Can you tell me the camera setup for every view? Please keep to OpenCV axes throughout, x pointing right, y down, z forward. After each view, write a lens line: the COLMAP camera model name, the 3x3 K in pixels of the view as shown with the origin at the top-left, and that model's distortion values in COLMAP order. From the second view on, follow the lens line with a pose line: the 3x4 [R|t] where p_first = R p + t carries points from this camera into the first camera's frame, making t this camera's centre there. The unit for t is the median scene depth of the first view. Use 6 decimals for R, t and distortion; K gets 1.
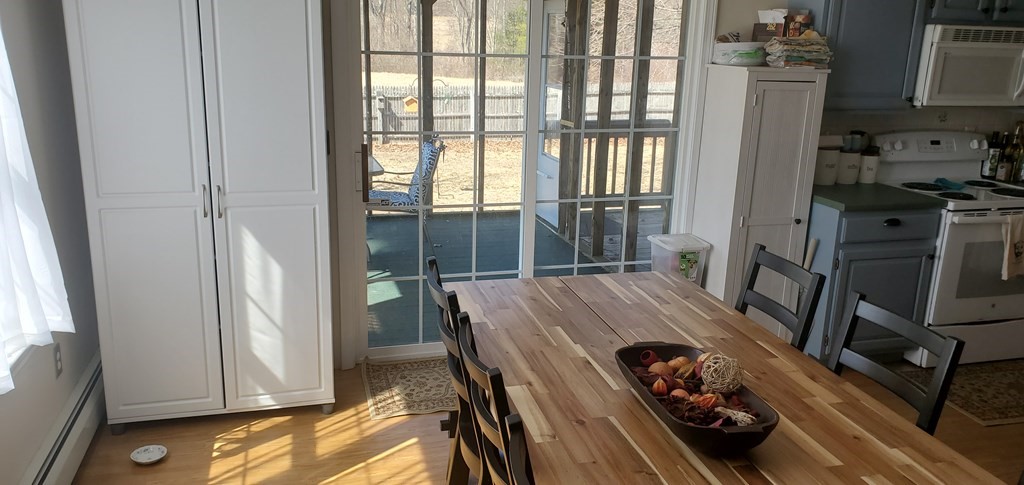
lens RADIAL K [[783.5, 0, 531.1], [0, 783.5, 229.1], [0, 0, 1]] dist [0.005481, -0.006040]
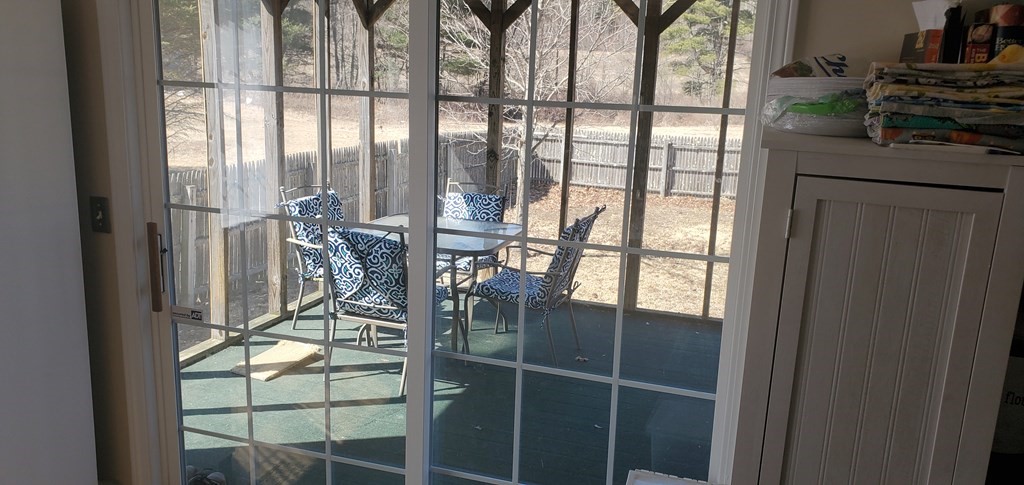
lens RADIAL K [[783.5, 0, 513.1], [0, 783.5, 241.6], [0, 0, 1]] dist [0.005481, -0.006040]
pose [[0.834616, 0.118821, -0.537865, 0.380194], [-0.138768, 0.990319, 0.003444, -0.138090], [0.533067, 0.071764, 0.843024, 0.599739]]
